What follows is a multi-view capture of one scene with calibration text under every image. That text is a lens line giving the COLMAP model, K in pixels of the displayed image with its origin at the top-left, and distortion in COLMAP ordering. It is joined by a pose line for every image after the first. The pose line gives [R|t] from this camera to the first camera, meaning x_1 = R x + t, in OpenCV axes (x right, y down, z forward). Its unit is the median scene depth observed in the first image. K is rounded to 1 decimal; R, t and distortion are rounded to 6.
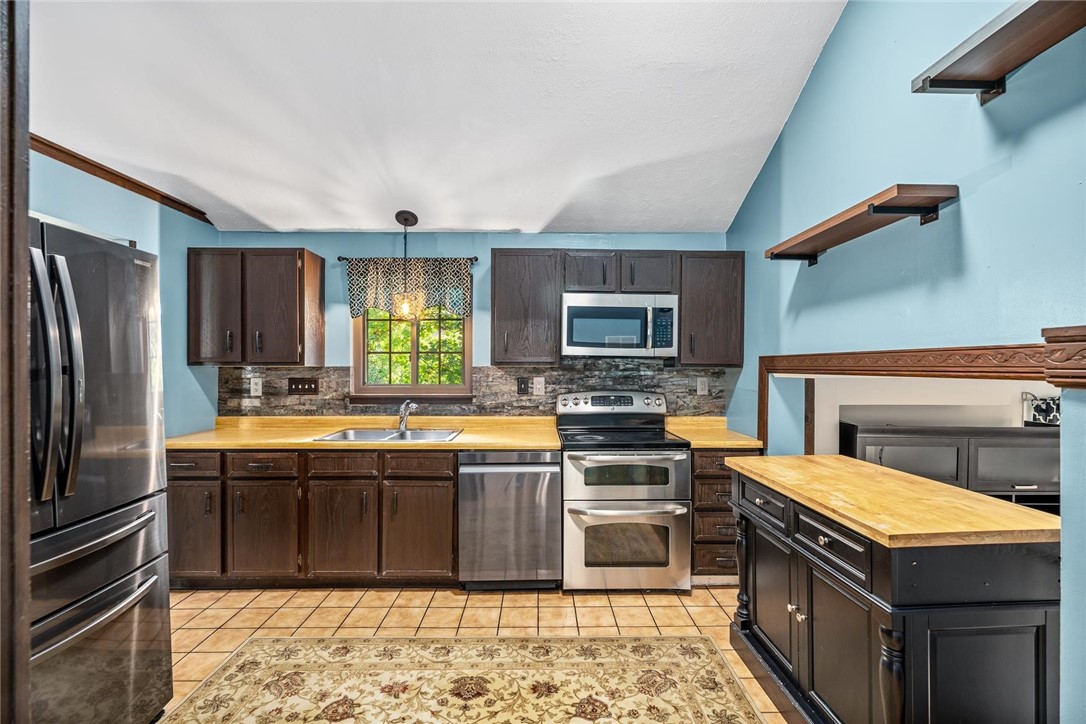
lens RADIAL K [[473.3, 0, 545.7], [0, 473.3, 367.2], [0, 0, 1]] dist [-0.002855, 0.001151]
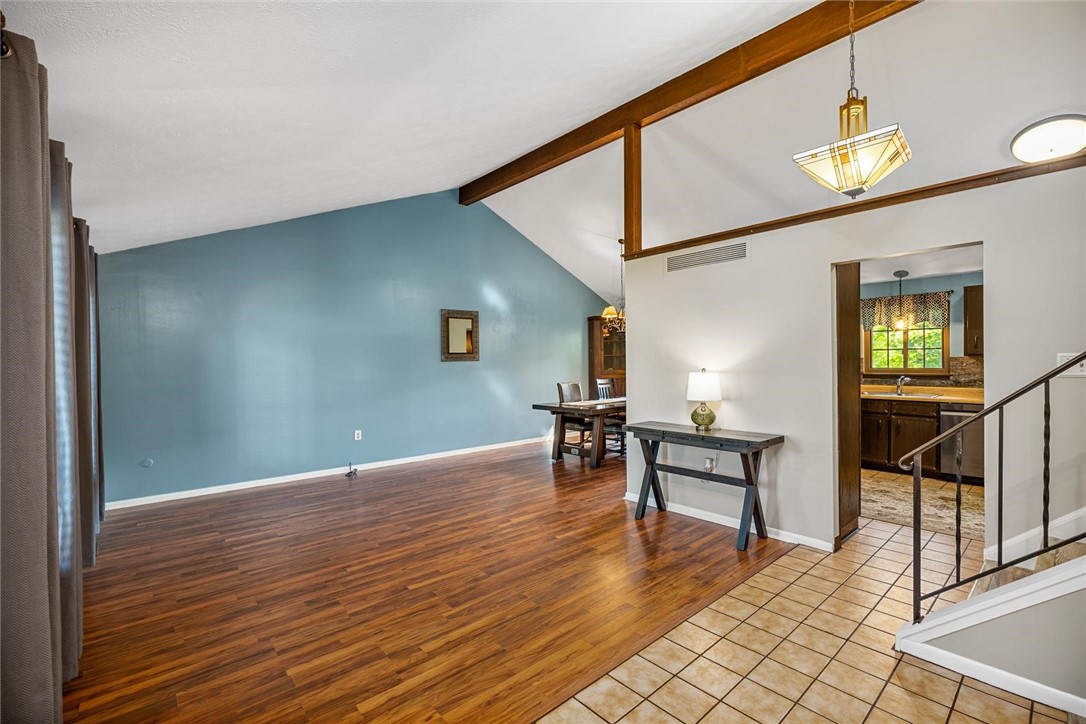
lens RADIAL K [[473.3, 0, 549.9], [0, 473.3, 364.0], [0, 0, 1]] dist [-0.002855, 0.001151]
pose [[0.653842, -0.002238, -0.756628, 0.180644], [0.013630, 0.999868, 0.008821, -0.009947], [0.756508, -0.016081, 0.653786, -1.134659]]
